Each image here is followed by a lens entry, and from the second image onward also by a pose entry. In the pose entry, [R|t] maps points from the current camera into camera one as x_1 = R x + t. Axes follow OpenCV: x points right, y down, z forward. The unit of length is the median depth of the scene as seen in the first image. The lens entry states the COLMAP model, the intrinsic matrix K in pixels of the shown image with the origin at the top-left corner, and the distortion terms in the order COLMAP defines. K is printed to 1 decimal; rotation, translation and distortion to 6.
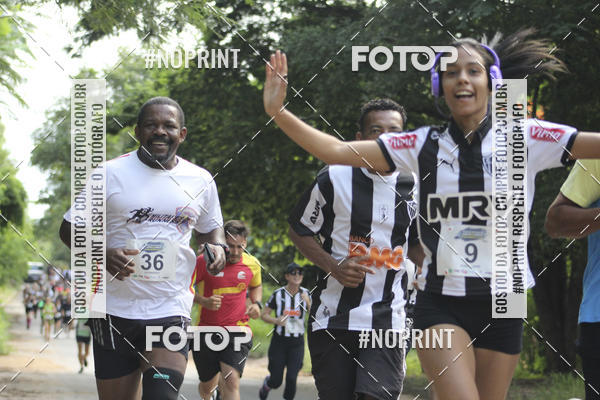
lens RADIAL K [[4069.0, 0, 327.4], [0, 4069.0, 180.5], [0, 0, 1]] dist [0.917937, 0.000000]
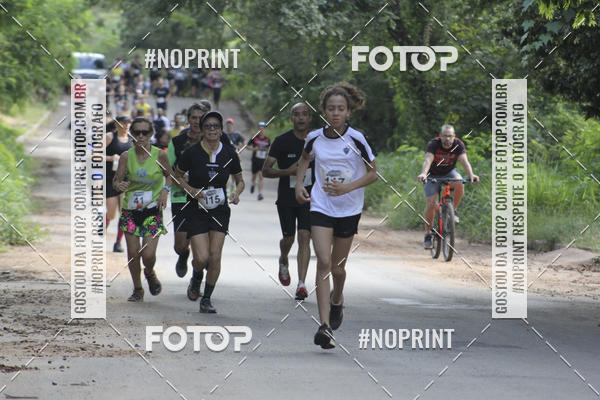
lens RADIAL K [[4069.0, 0, 295.0], [0, 4069.0, 199.2], [0, 0, 1]] dist [0.917937, 0.000000]
pose [[0.997859, 0.001138, -0.065391, -0.015207], [0.002920, 0.998077, 0.061916, 0.007582], [0.065335, -0.061975, 0.995937, 0.525804]]
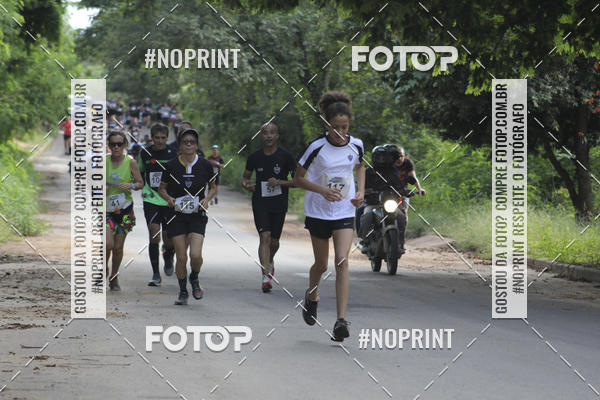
lens RADIAL K [[4069.0, 0, 302.0], [0, 4069.0, 204.1], [0, 0, 1]] dist [0.917937, 0.000000]
pose [[0.998703, -0.005820, -0.050583, -0.001622], [0.008855, 0.998160, 0.059984, -0.001807], [0.050141, -0.060354, 0.996917, 0.343678]]
